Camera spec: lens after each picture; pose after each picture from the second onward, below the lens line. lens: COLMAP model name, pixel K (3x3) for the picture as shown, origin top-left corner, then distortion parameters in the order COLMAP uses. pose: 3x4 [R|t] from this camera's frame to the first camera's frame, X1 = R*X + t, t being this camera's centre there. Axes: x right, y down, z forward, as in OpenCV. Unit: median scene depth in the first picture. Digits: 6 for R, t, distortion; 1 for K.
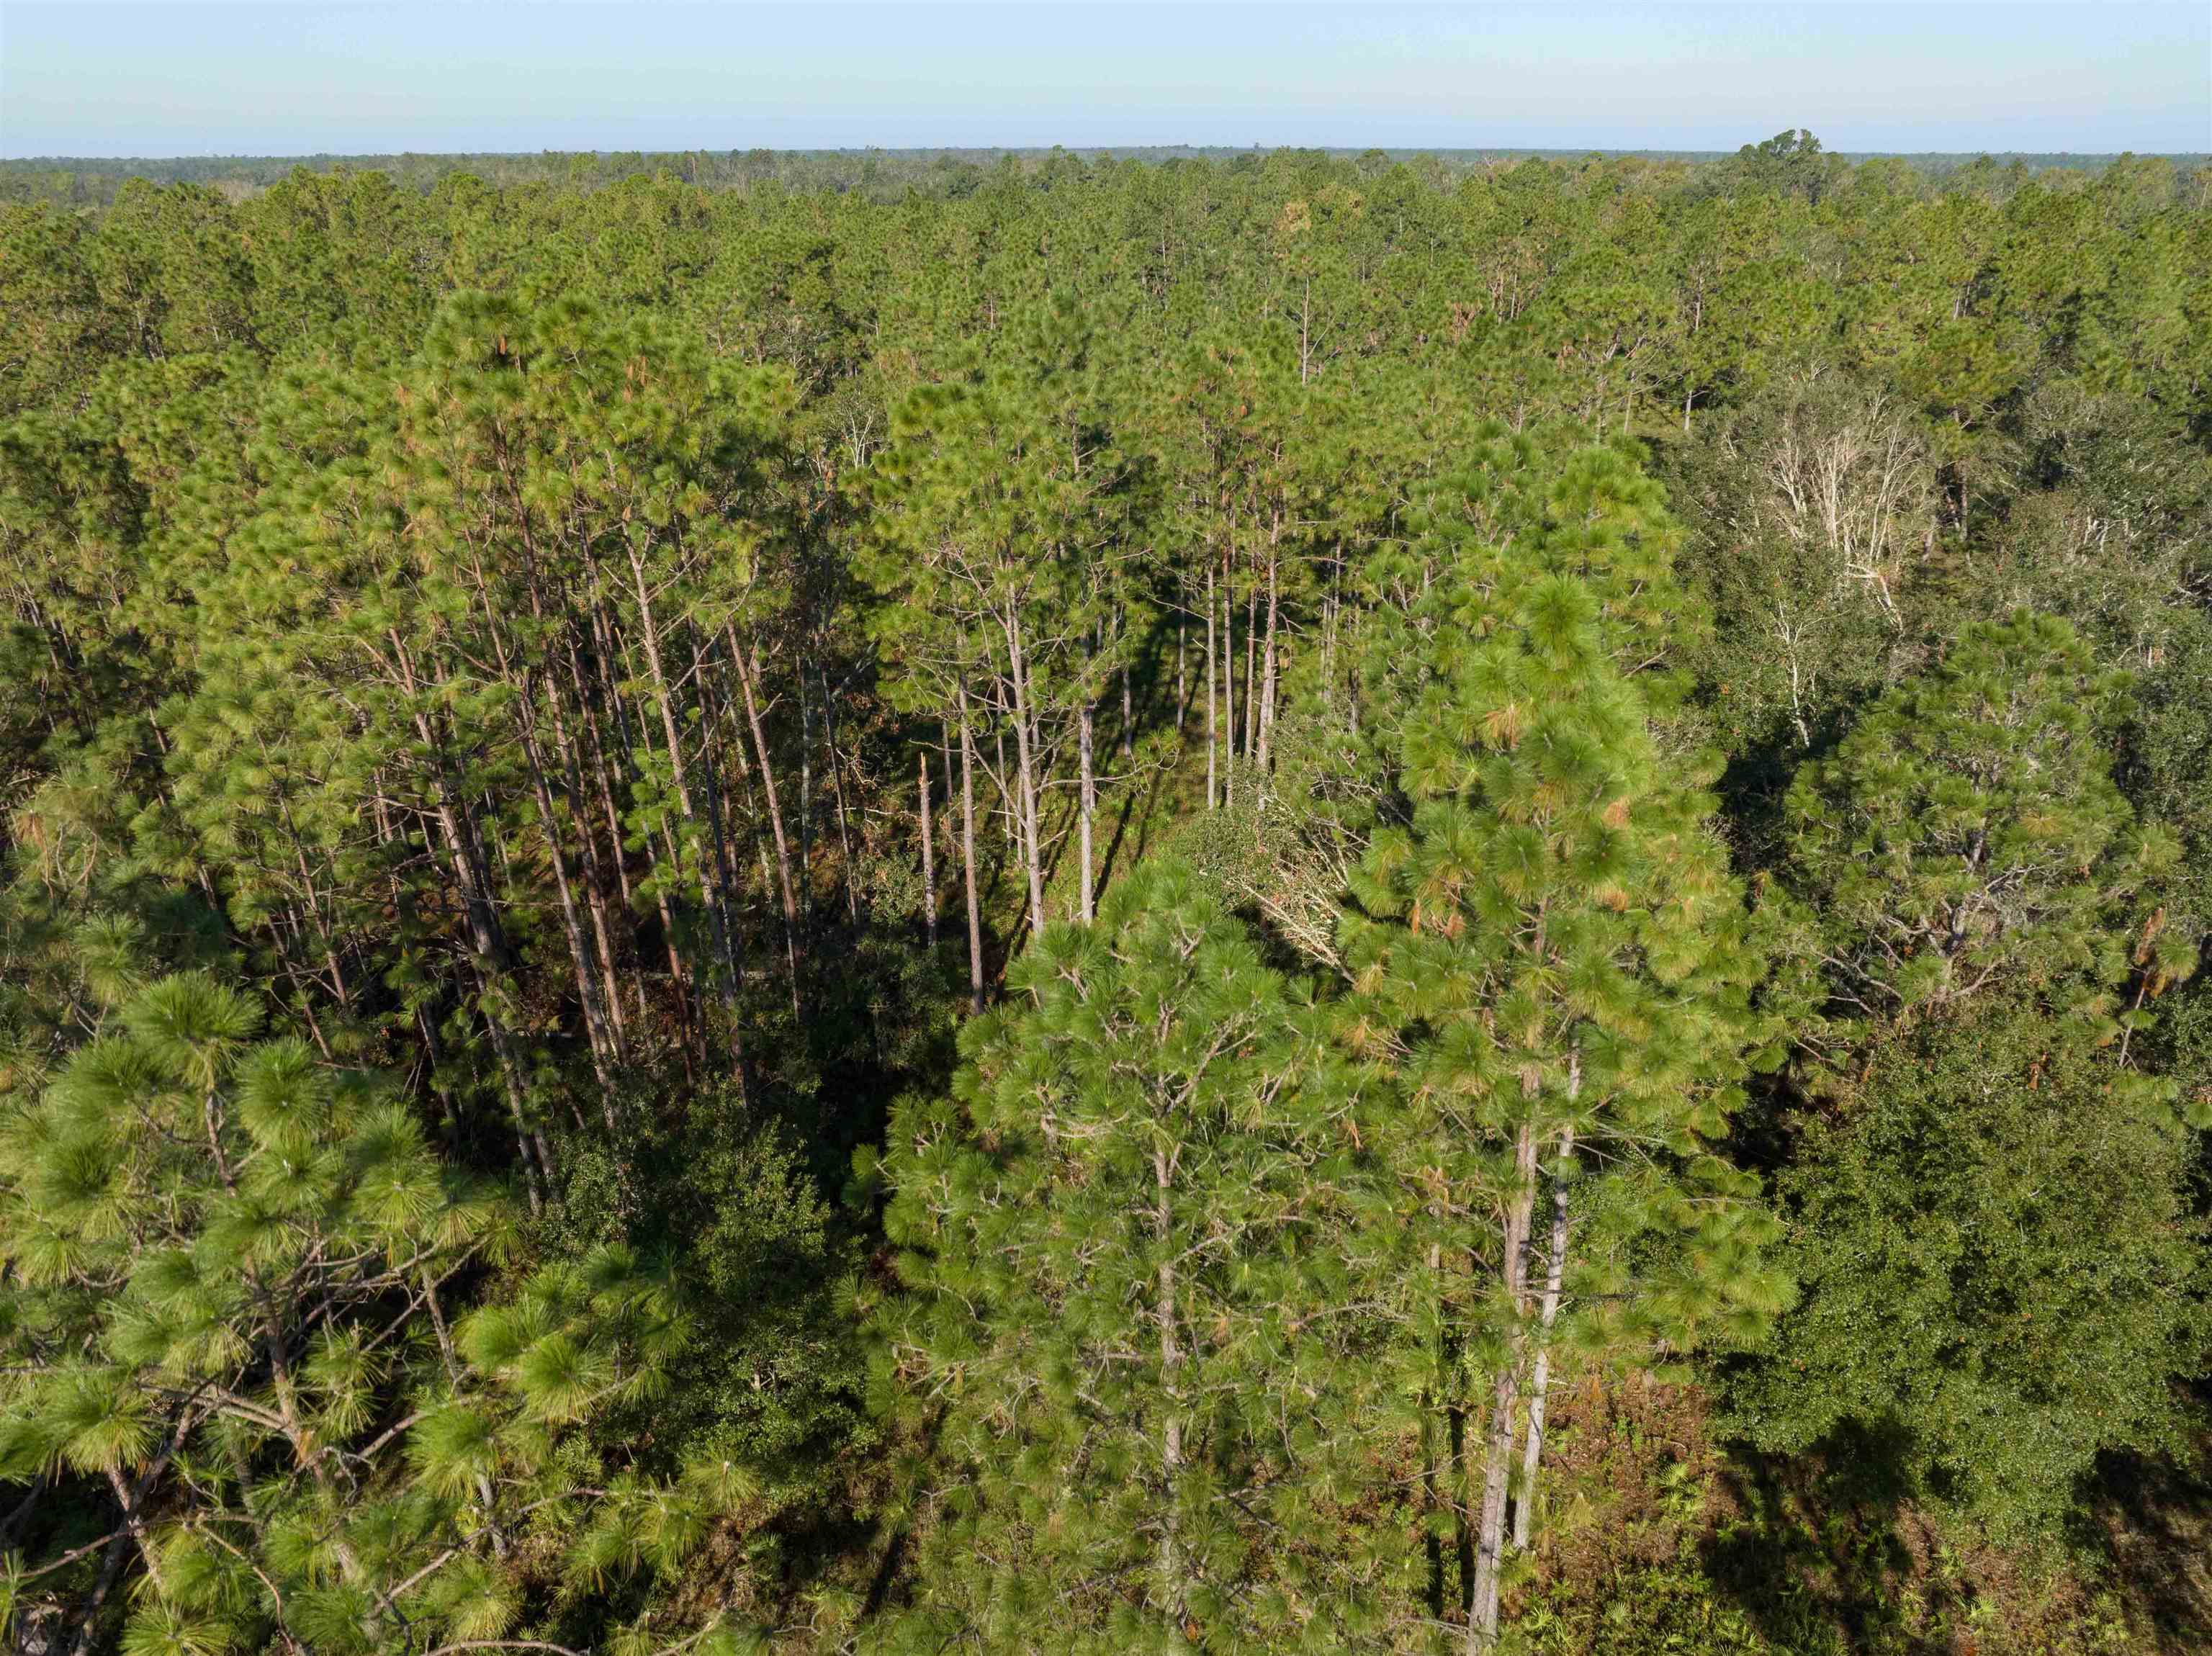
lens RADIAL K [[1559.0, 0, 1107.5], [0, 1559.0, 816.5], [0, 0, 1]] dist [-0.056757, 0.030209]
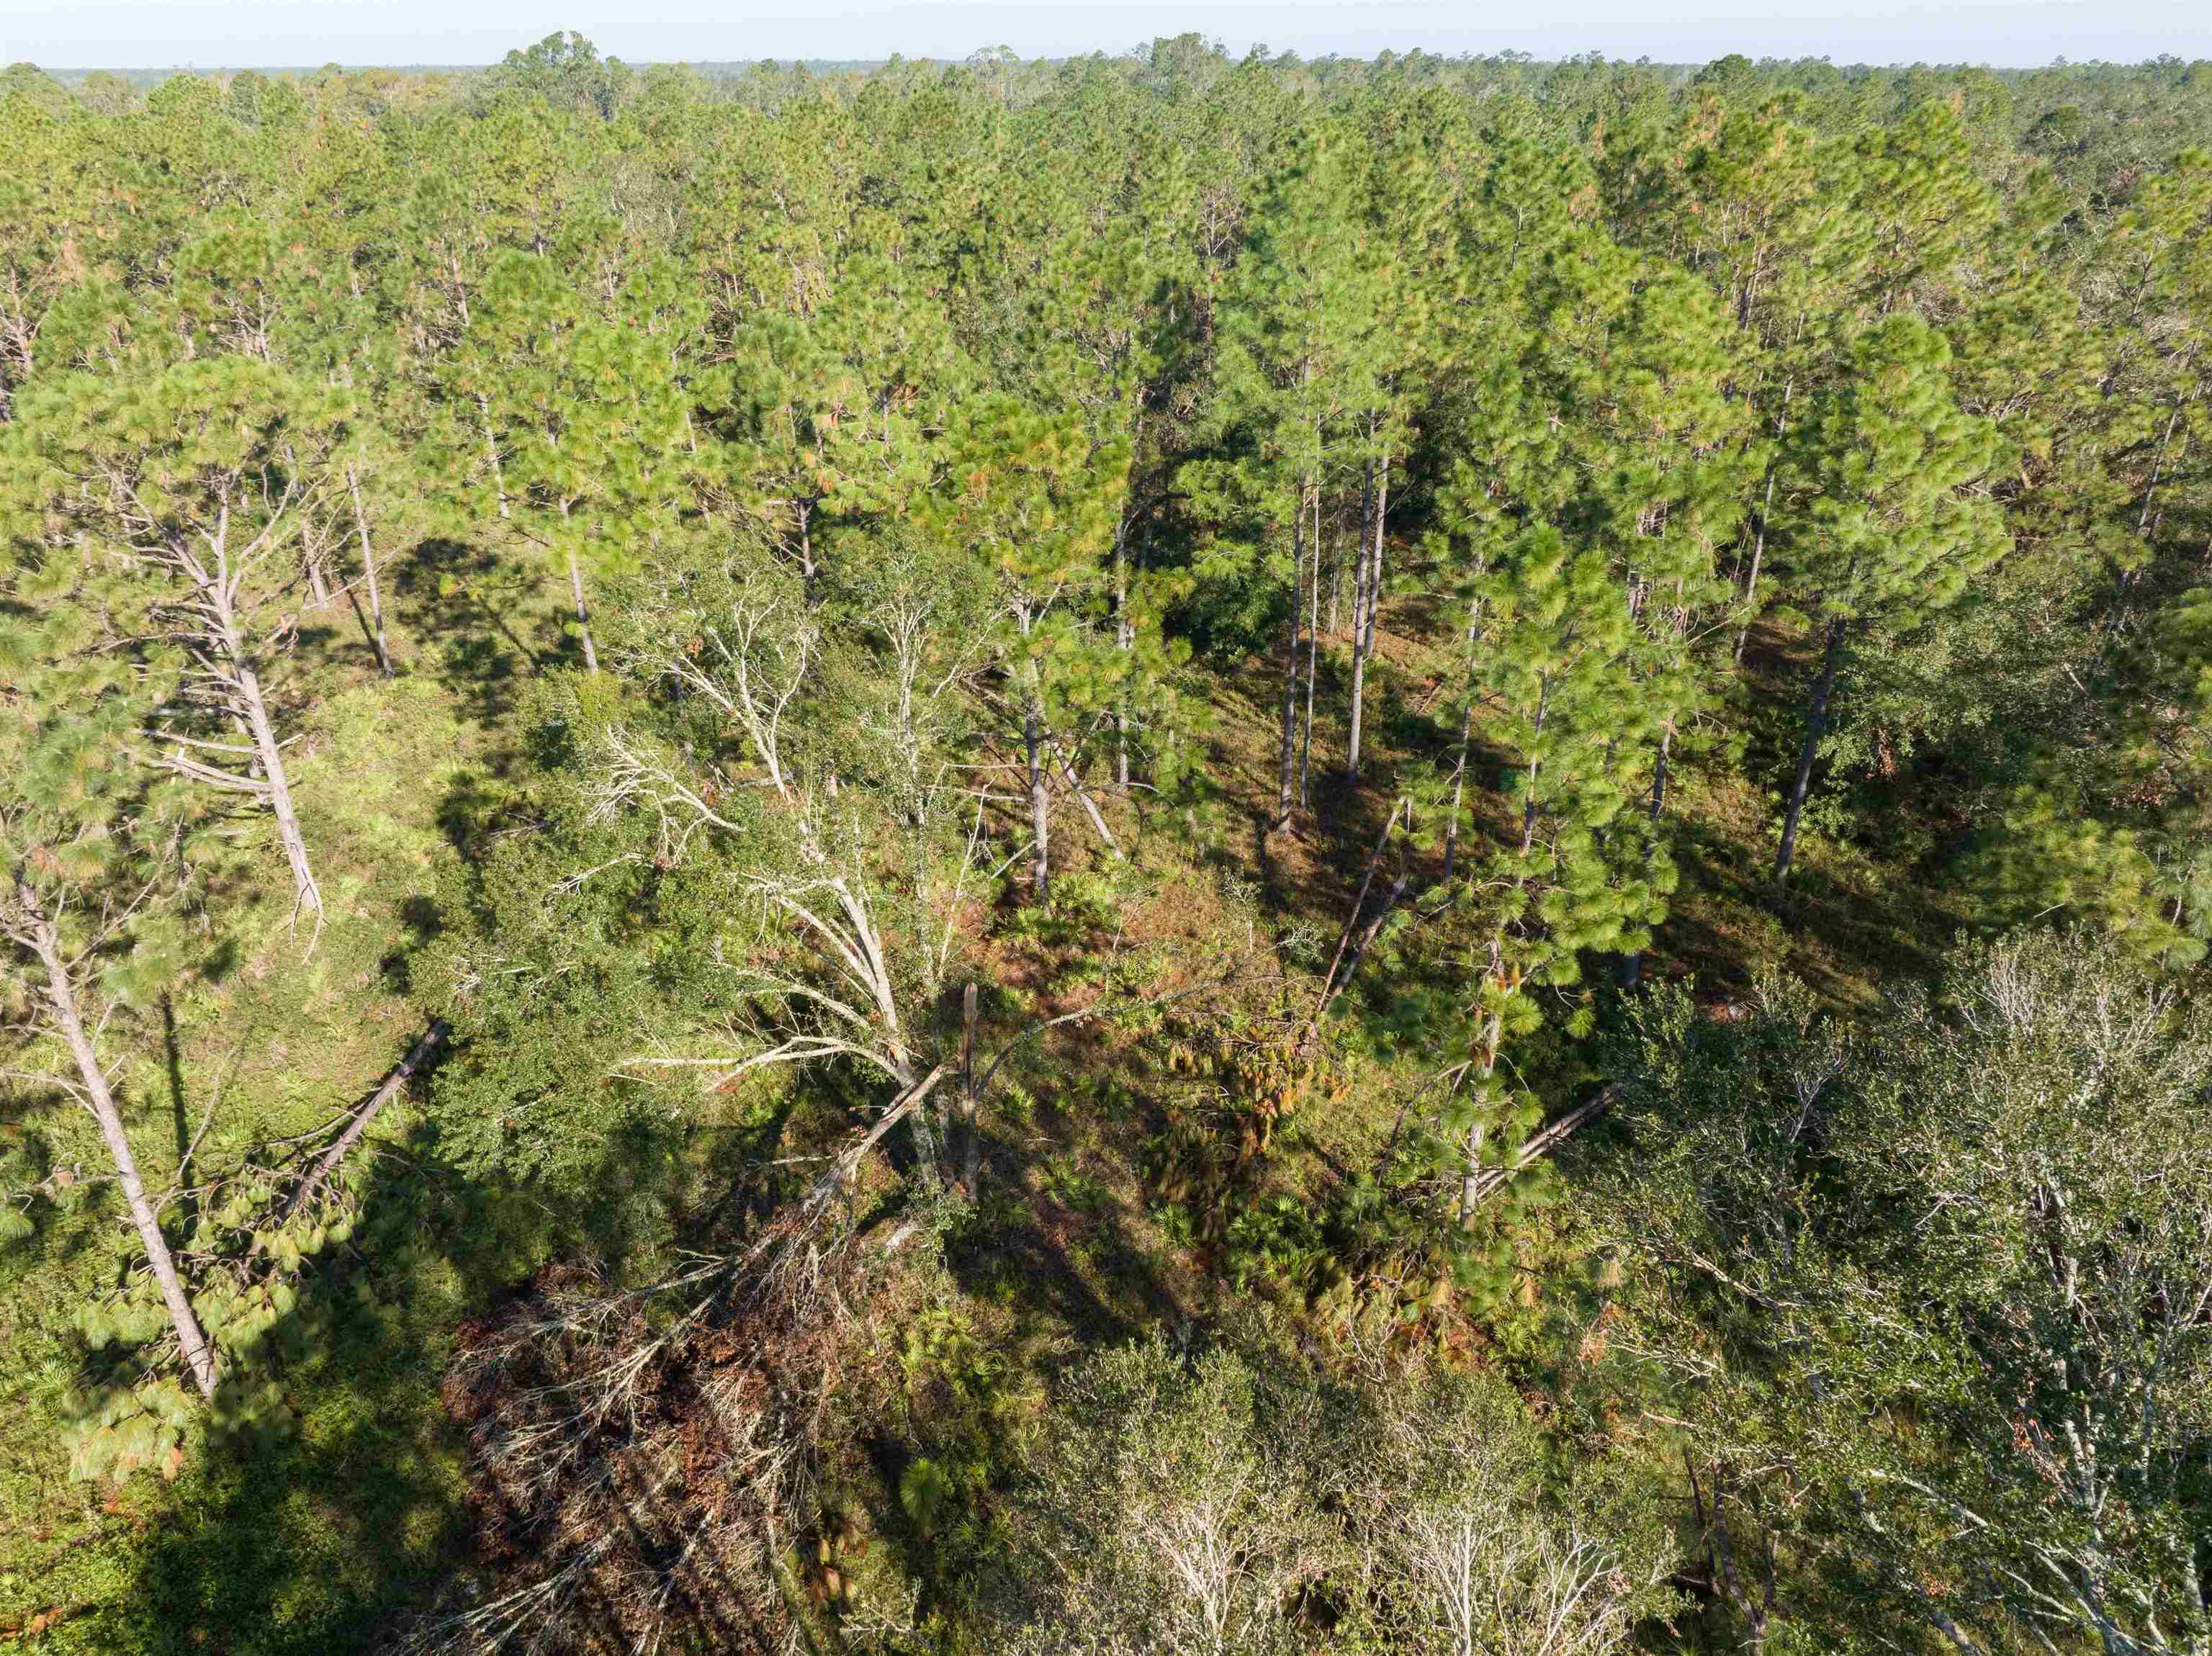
lens RADIAL K [[1556.1, 0, 1107.6], [0, 1556.1, 816.0], [0, 0, 1]] dist [-0.050792, 0.022018]
pose [[0.769118, -0.277008, 0.575954, 0.704752], [0.249587, 0.959811, 0.128332, -0.619183], [-0.588356, 0.045049, 0.807346, 1.526352]]
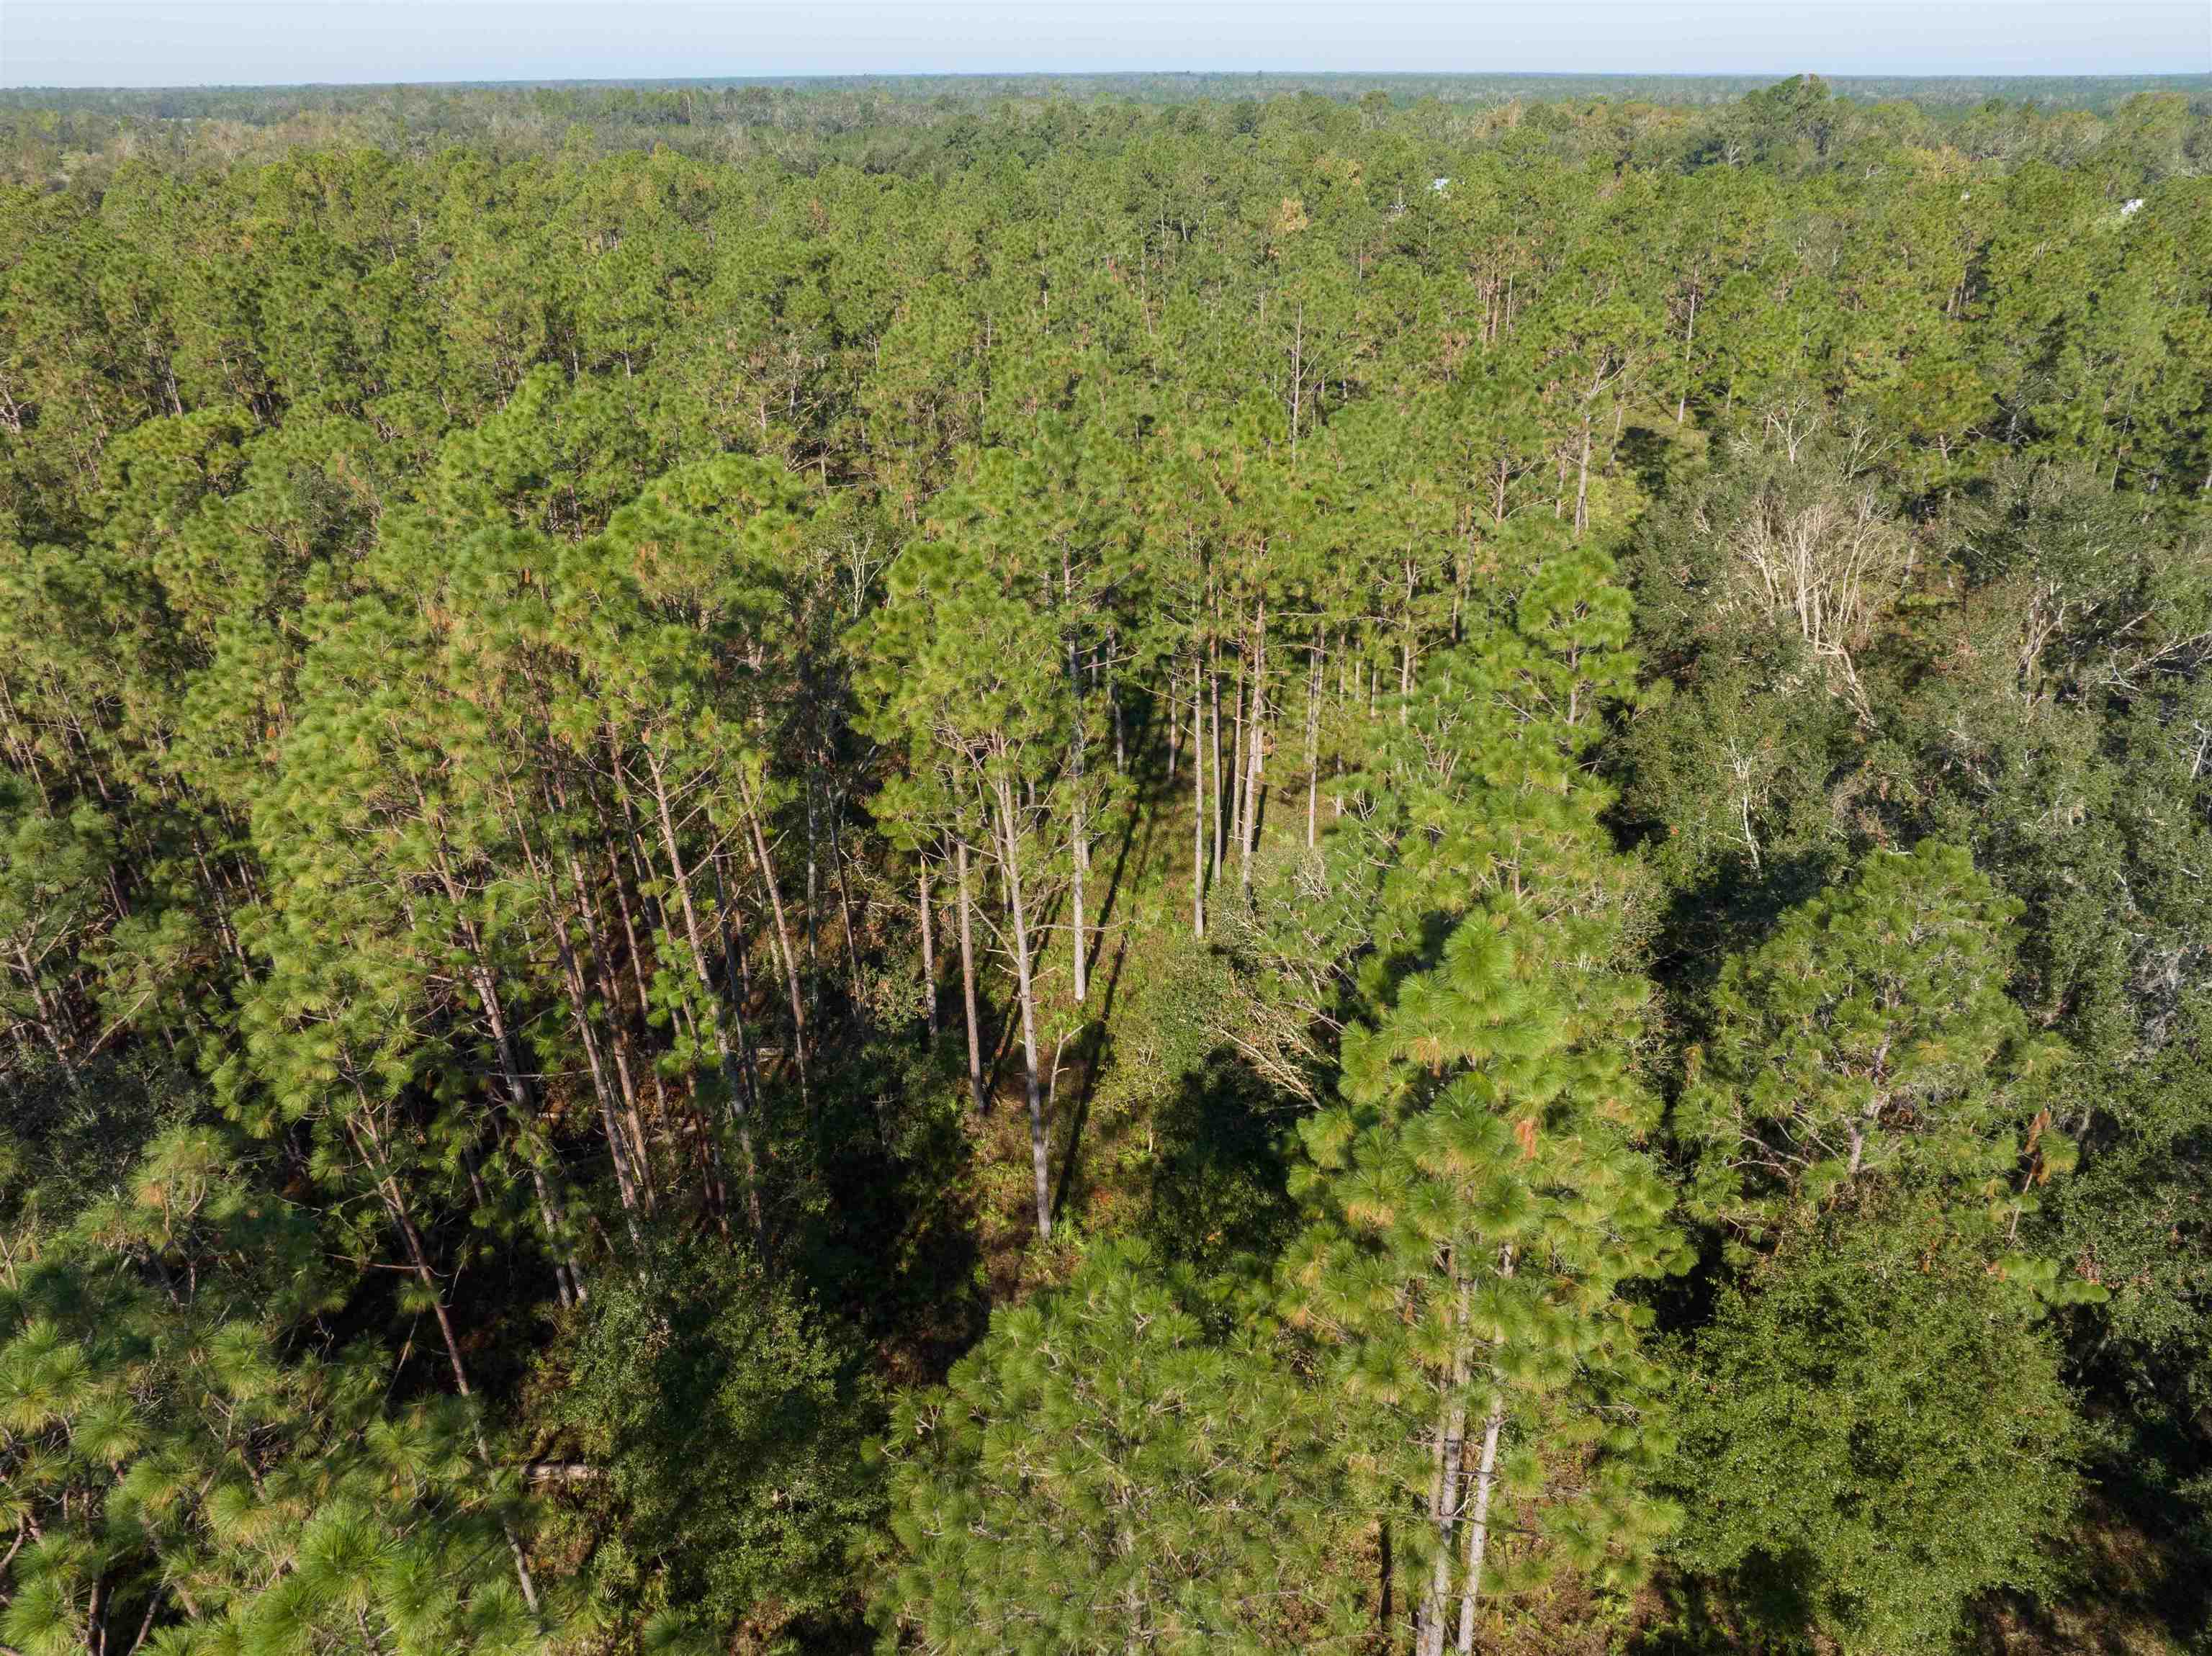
lens RADIAL K [[1556.1, 0, 1107.6], [0, 1556.1, 816.0], [0, 0, 1]] dist [-0.050792, 0.022018]
pose [[0.999996, -0.002114, -0.001777, 0.011361], [0.002186, 0.999133, 0.041568, -0.142632], [0.001688, -0.041571, 0.999134, -0.066809]]
